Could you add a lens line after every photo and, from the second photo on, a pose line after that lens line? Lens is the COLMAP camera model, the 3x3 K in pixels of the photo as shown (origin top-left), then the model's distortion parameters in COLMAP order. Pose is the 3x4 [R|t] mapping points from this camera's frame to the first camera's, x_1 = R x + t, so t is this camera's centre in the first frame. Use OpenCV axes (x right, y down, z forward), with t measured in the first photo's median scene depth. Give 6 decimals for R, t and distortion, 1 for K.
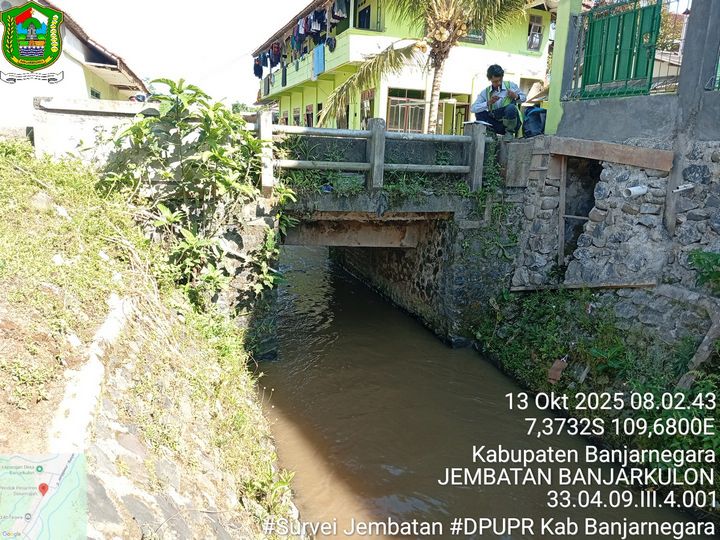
lens RADIAL K [[550.5, 0, 357.8], [0, 550.5, 272.7], [0, 0, 1]] dist [0.100591, -0.212260]
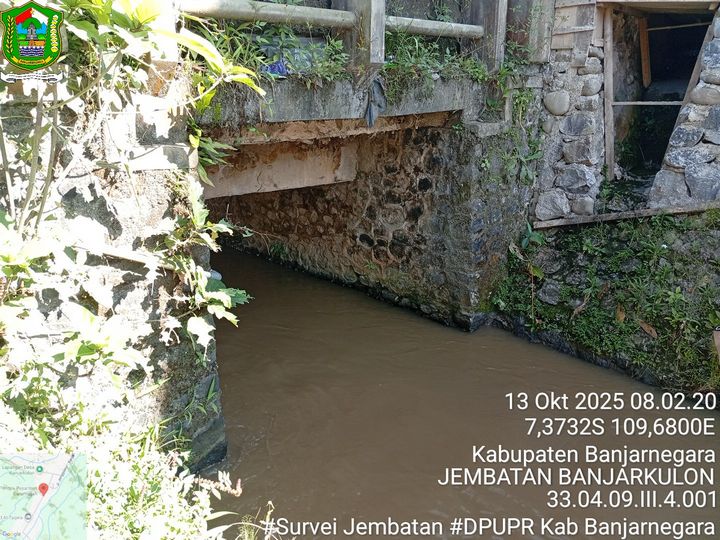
lens RADIAL K [[550.5, 0, 357.8], [0, 550.5, 272.7], [0, 0, 1]] dist [0.100591, -0.212260]
pose [[0.887452, -0.190612, 0.419638, -0.202957], [0.134520, 0.977952, 0.159730, -0.050782], [-0.440833, -0.085303, 0.893527, 0.513428]]
